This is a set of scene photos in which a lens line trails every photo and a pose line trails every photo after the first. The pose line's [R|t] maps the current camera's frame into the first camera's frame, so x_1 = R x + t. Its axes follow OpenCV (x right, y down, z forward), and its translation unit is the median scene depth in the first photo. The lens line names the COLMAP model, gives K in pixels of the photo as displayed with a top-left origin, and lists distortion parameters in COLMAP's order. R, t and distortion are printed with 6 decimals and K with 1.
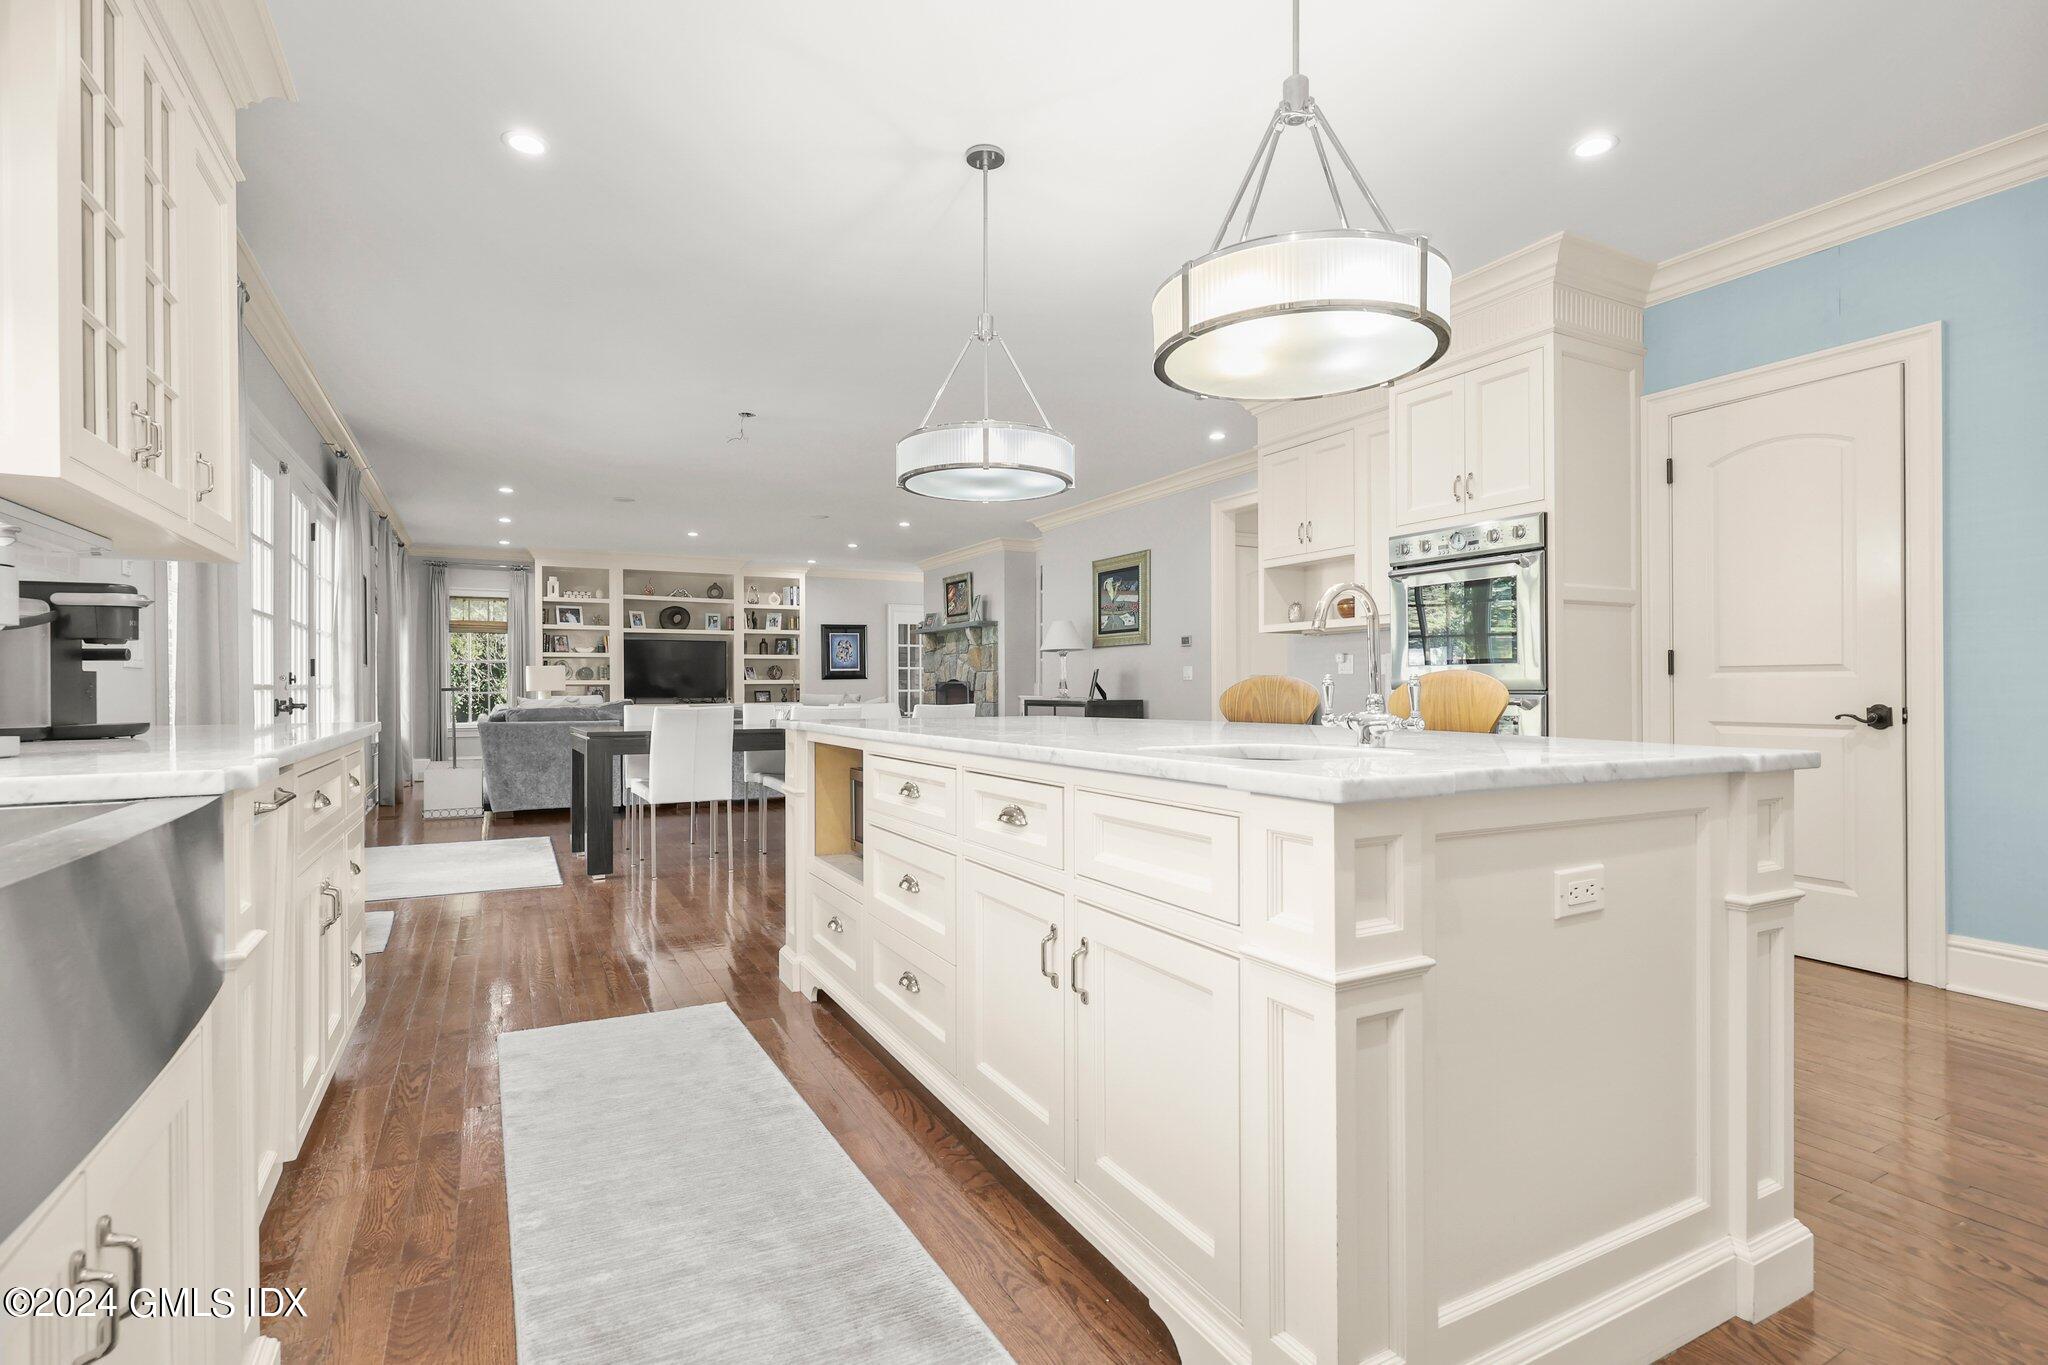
lens RADIAL K [[974.5, 0, 1024.9], [0, 974.5, 686.0], [0, 0, 1]] dist [0.000212, -0.000029]
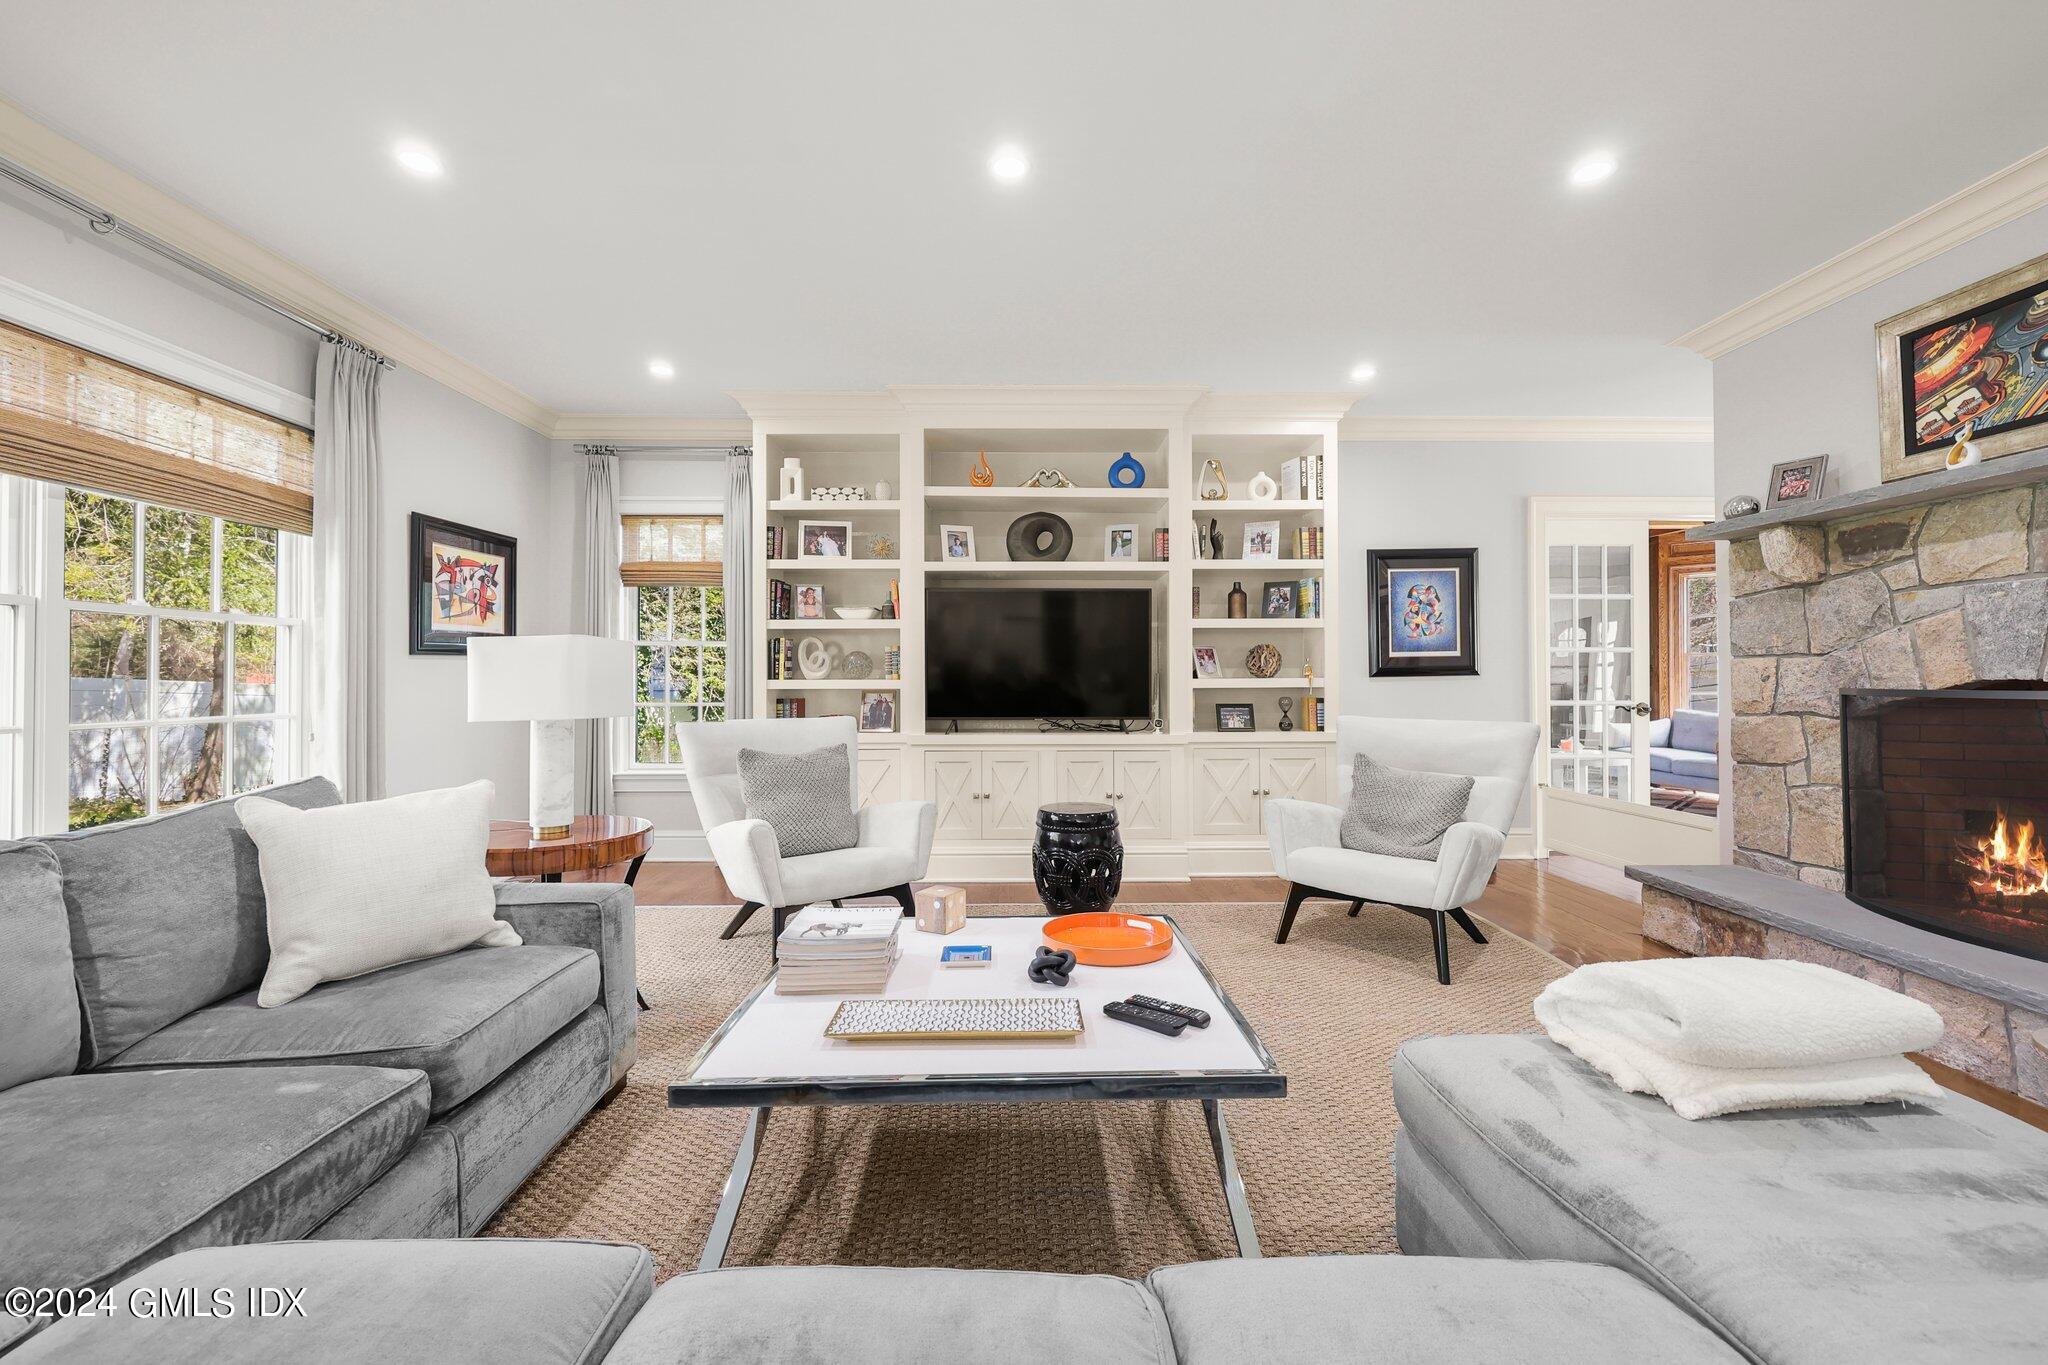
lens RADIAL K [[877.8, 0, 1028.4], [0, 877.8, 671.8], [0, 0, 1]] dist [0.003029, -0.000470]
pose [[0.886887, -0.001200, -0.461984, -0.176109], [-0.001445, 0.999985, -0.005370, -0.007091], [0.461984, 0.005430, 0.886872, 0.632450]]
